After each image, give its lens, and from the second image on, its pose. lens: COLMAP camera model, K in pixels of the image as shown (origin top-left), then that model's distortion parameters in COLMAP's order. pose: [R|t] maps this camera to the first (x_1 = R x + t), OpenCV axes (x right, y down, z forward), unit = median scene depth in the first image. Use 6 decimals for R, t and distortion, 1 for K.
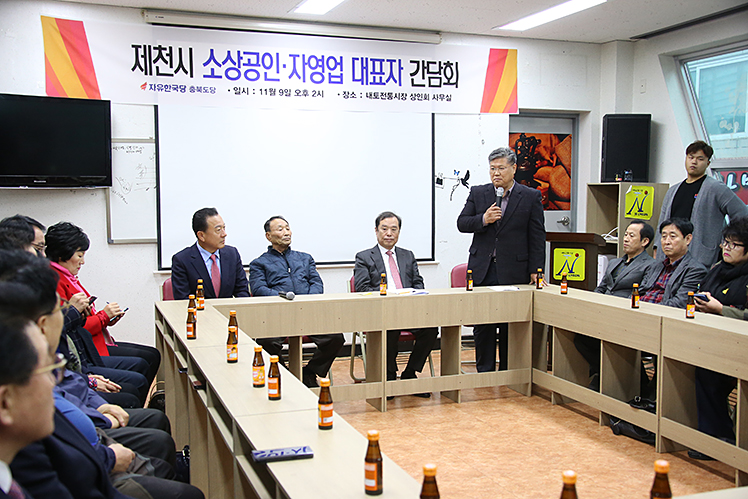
lens RADIAL K [[860.6, 0, 374.0], [0, 860.6, 249.5], [0, 0, 1]] dist [-0.032859, 0.218126]
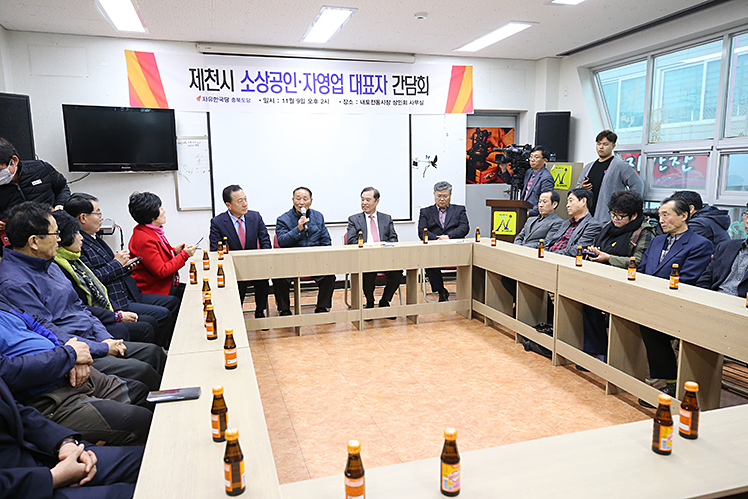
lens RADIAL K [[557.9, 0, 374.0], [0, 557.9, 249.5], [0, 0, 1]] dist [-0.000797, -0.002262]
pose [[0.997513, -0.003917, -0.070371, 0.079036], [0.008958, 0.997403, 0.071462, -0.006013], [0.069909, -0.071915, 0.994958, 0.090810]]
